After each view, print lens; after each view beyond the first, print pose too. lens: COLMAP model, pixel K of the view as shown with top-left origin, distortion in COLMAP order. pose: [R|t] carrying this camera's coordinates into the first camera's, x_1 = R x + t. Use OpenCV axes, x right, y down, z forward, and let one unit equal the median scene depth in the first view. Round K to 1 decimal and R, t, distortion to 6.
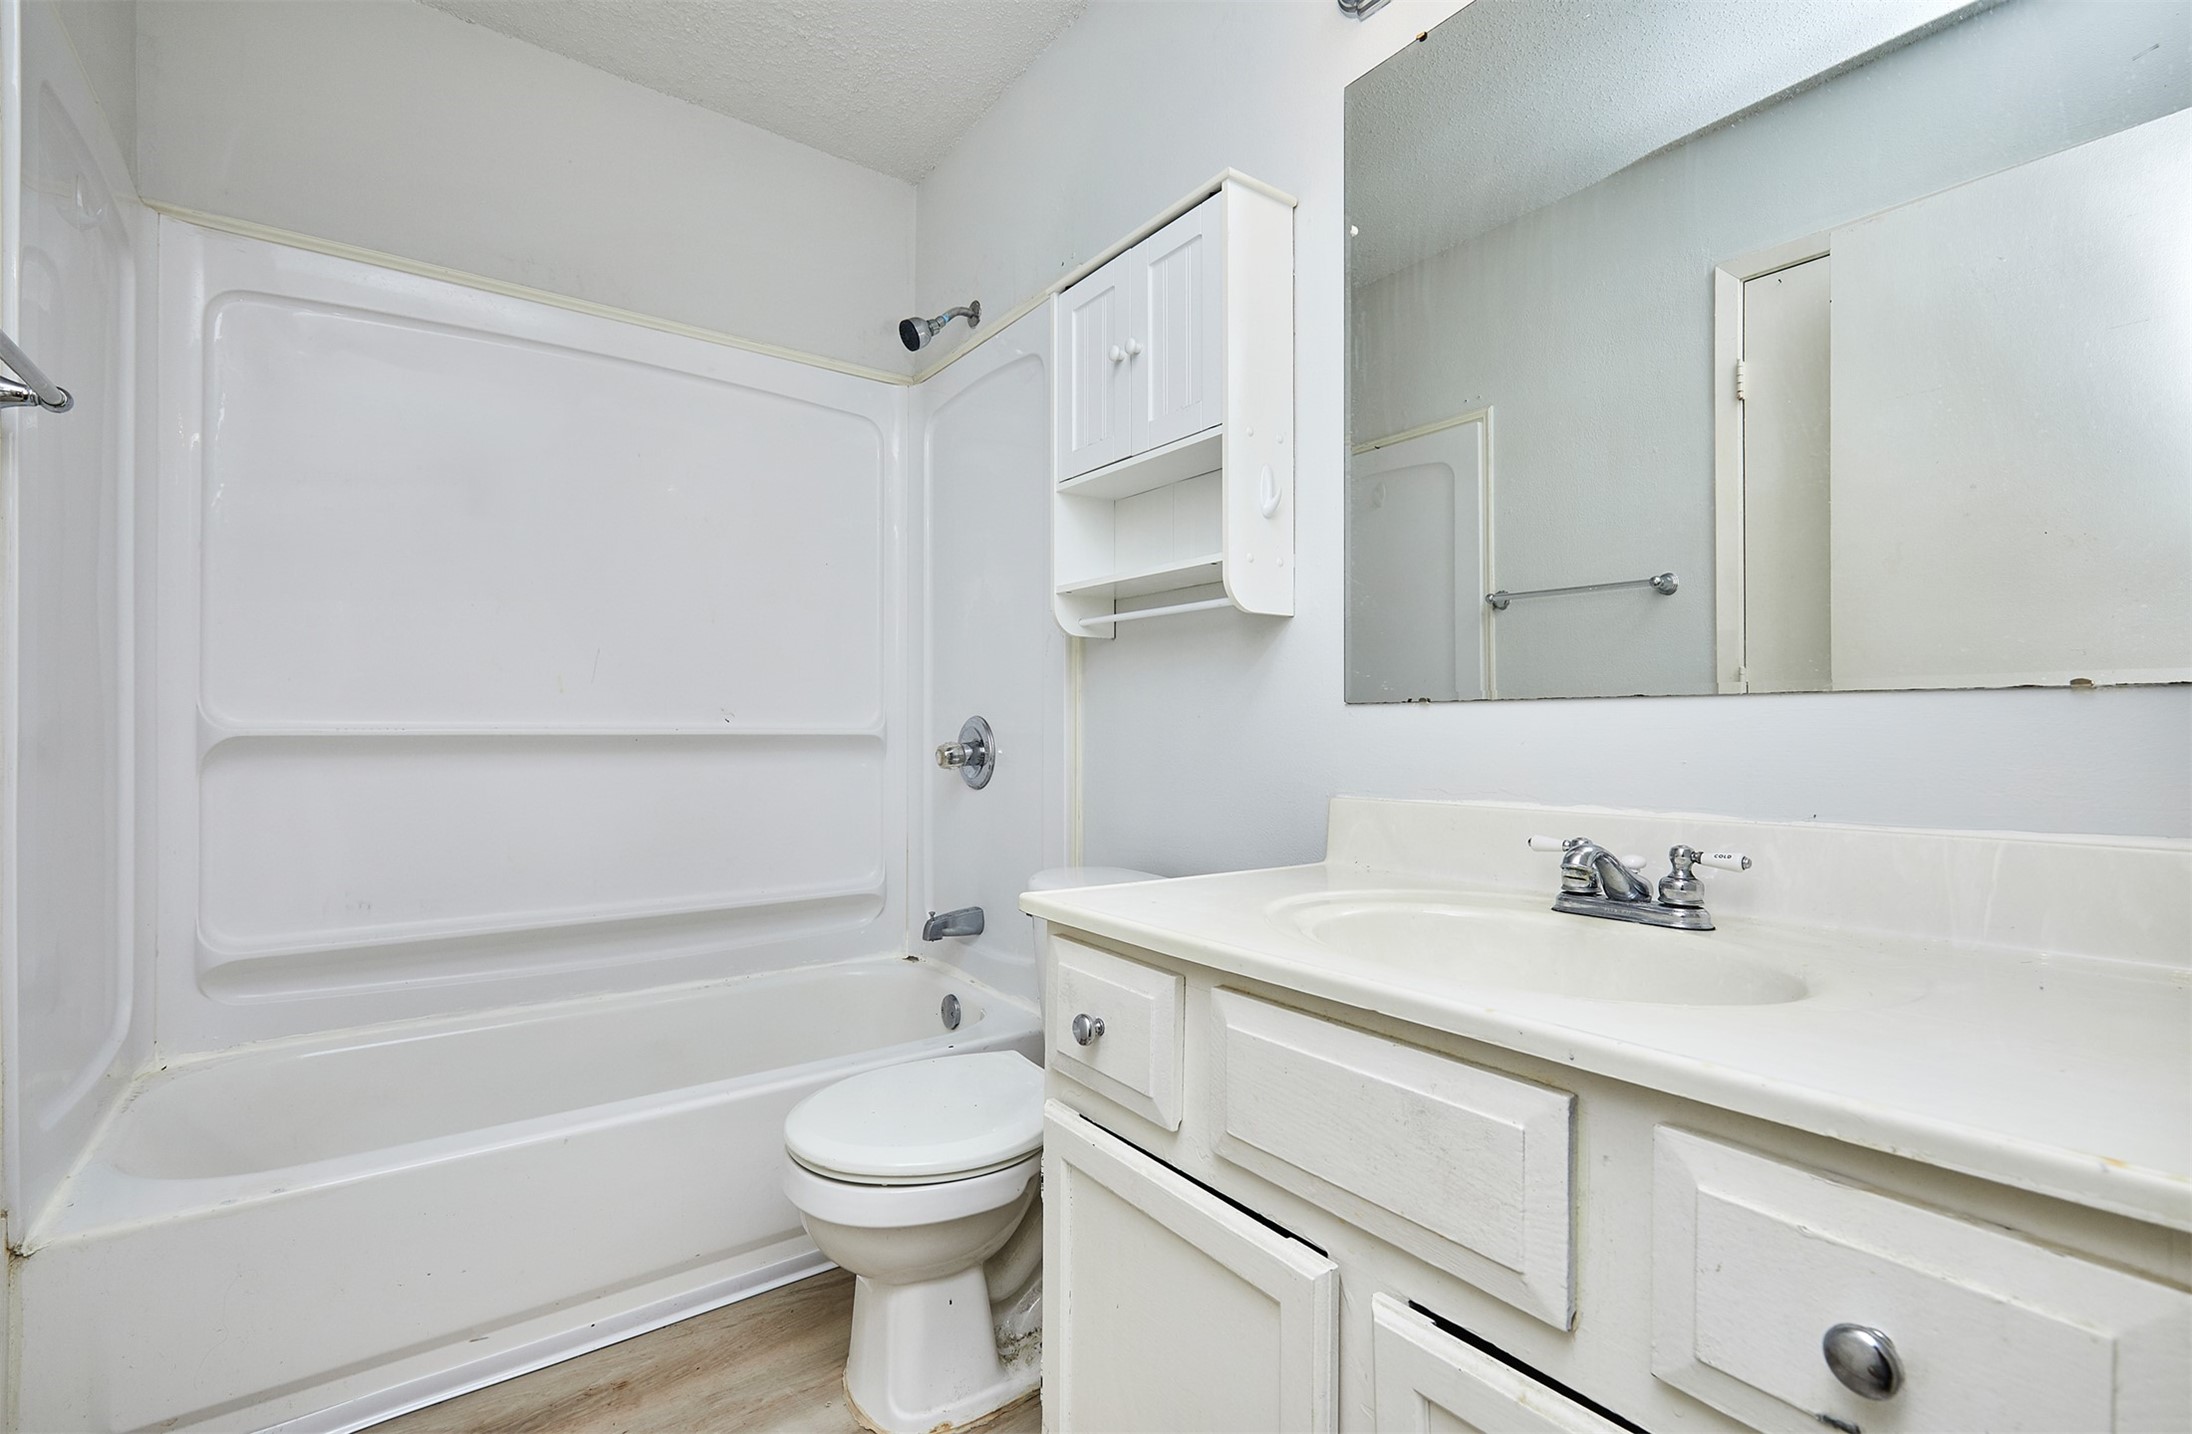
lens RADIAL K [[987.3, 0, 1107.4], [0, 987.3, 723.7], [0, 0, 1]] dist [0.009826, 0.000054]
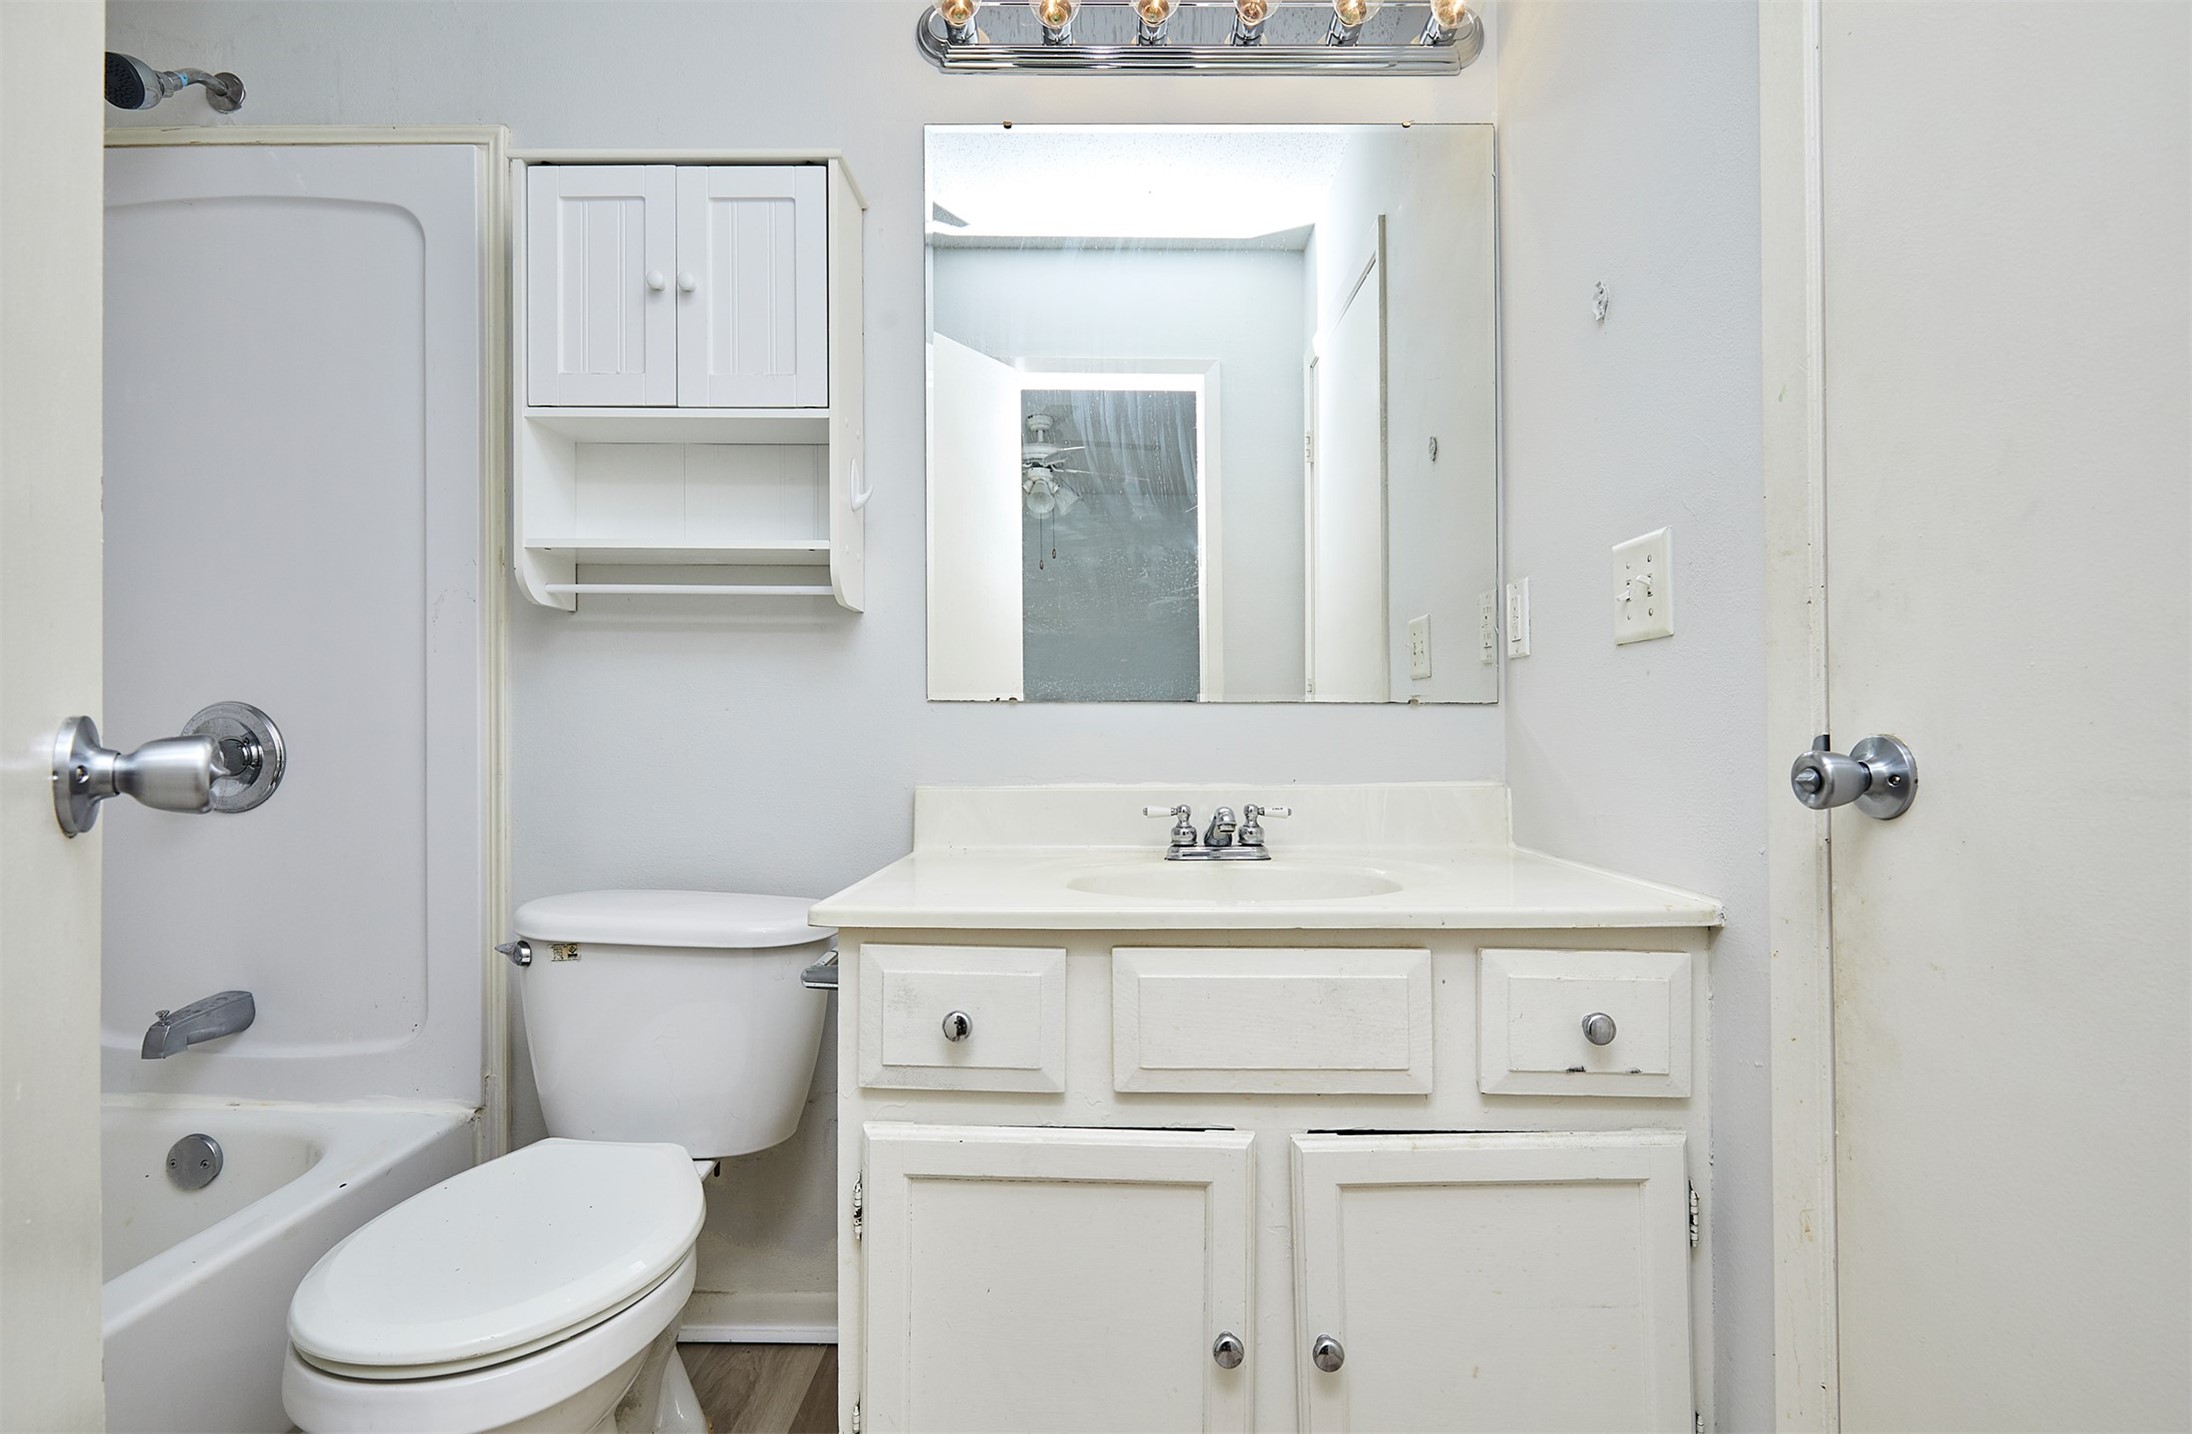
lens RADIAL K [[987.3, 0, 1111.8], [0, 987.3, 723.3], [0, 0, 1]] dist [0.009826, 0.000054]
pose [[0.588463, 0.010627, 0.808454, -0.616985], [-0.007750, 0.999942, -0.007503, 0.012376], [-0.808487, -0.001850, 0.588511, 0.251889]]
